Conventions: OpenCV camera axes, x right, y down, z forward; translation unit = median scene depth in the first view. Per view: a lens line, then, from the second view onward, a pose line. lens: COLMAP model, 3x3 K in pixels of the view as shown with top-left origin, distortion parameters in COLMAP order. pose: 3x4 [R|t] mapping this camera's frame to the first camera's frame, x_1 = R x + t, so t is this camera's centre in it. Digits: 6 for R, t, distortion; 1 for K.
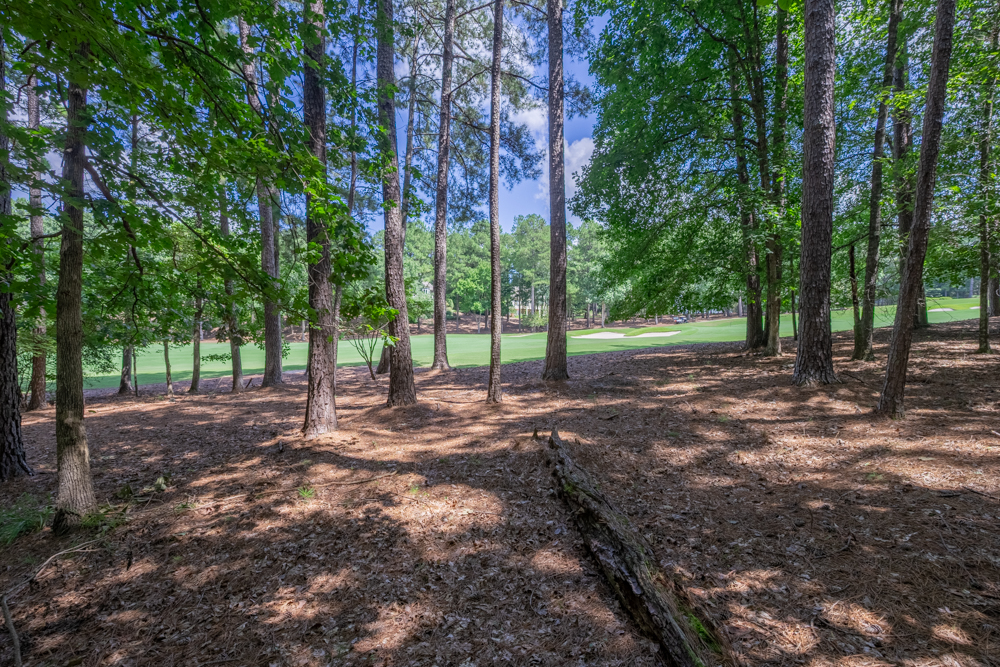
lens RADIAL K [[439.3, 0, 503.6], [0, 439.3, 338.7], [0, 0, 1]] dist [-0.000735, -0.000073]
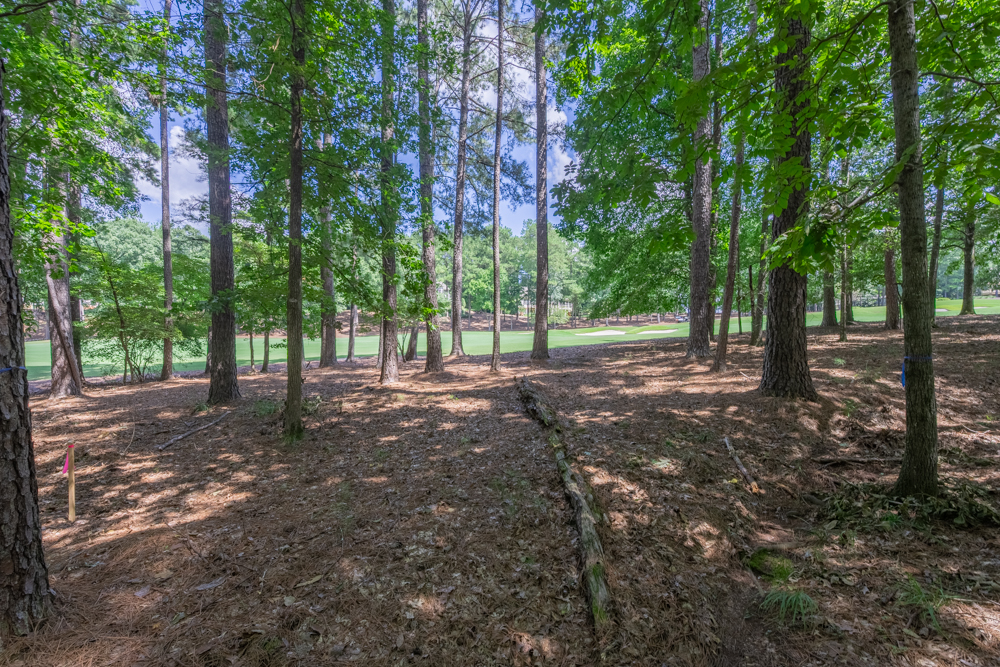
lens RADIAL K [[439.3, 0, 508.2], [0, 439.3, 327.7], [0, 0, 1]] dist [-0.000735, -0.000073]
pose [[0.999879, 0.004929, -0.014783, 0.043536], [-0.005254, 0.999744, -0.022002, 0.027502], [0.014671, 0.022077, 0.999649, -0.487627]]
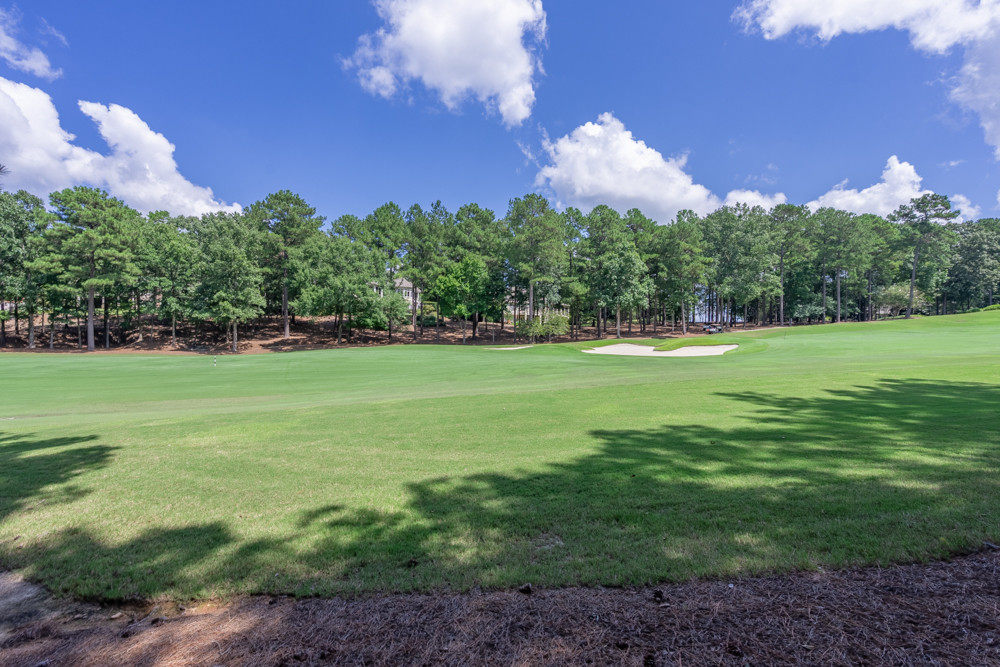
lens RADIAL K [[439.3, 0, 504.9], [0, 439.3, 330.6], [0, 0, 1]] dist [-0.000735, -0.000073]
pose [[0.999962, 0.008676, -0.001141, 0.187842], [-0.008711, 0.999313, -0.036020, -0.078581], [0.000828, 0.036029, 0.999350, 1.978176]]
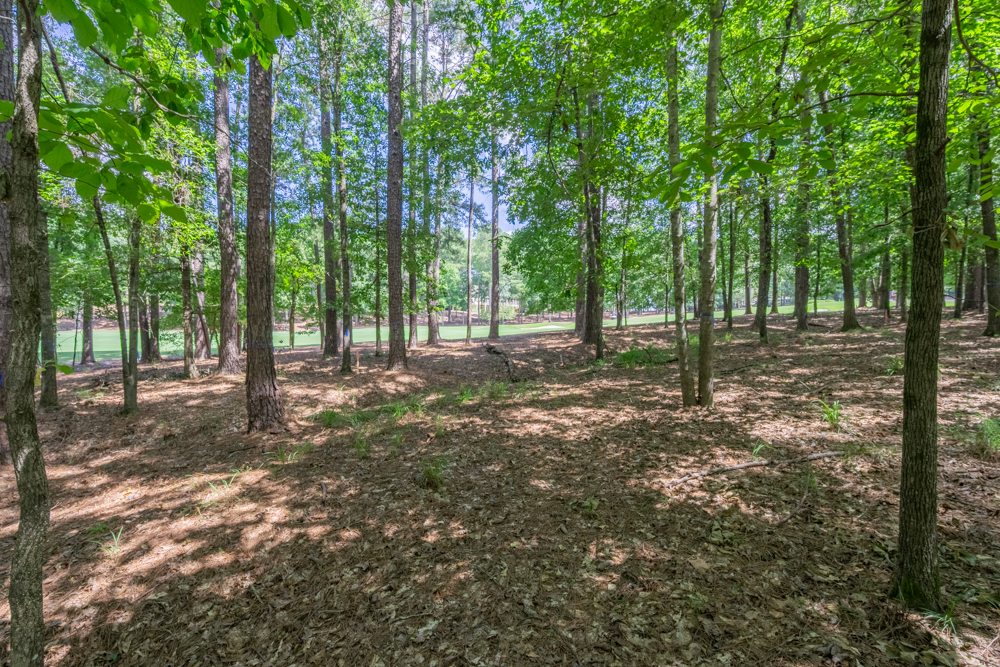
lens RADIAL K [[439.3, 0, 500.3], [0, 439.3, 333.6], [0, 0, 1]] dist [-0.000735, -0.000073]
pose [[0.996369, 0.005495, 0.084959, -0.051457], [-0.005620, 0.999983, 0.001227, 0.052998], [-0.084951, -0.001700, 0.996384, -1.490085]]
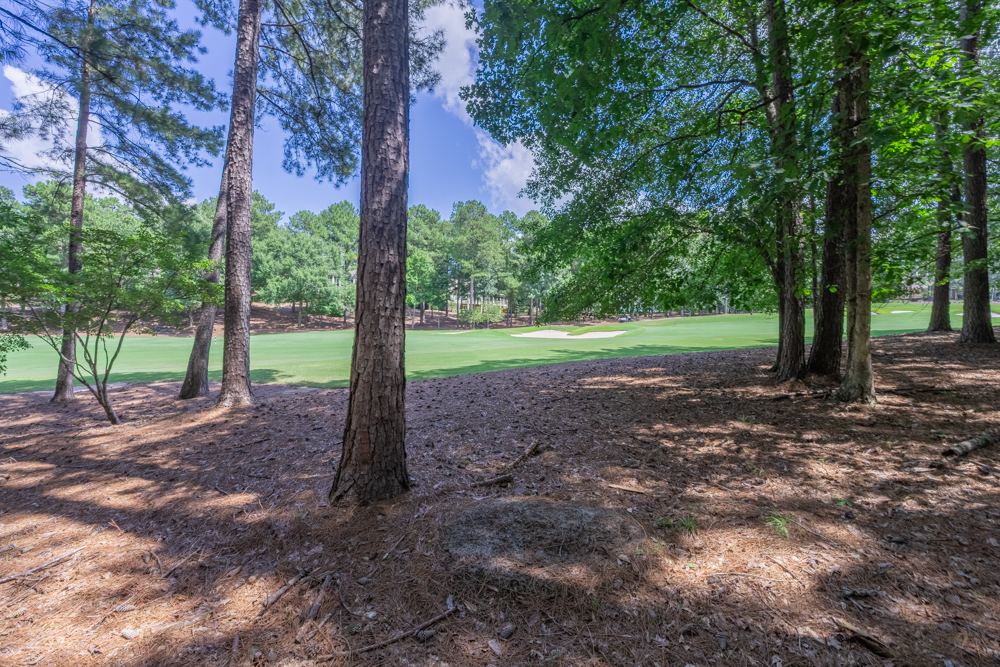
lens RADIAL K [[439.3, 0, 502.4], [0, 439.3, 334.8], [0, 0, 1]] dist [-0.000735, -0.000073]
pose [[0.992831, 0.014267, 0.118675, 0.204756], [-0.014477, 0.999895, 0.000910, -0.039524], [-0.118649, -0.002622, 0.992933, 0.732735]]
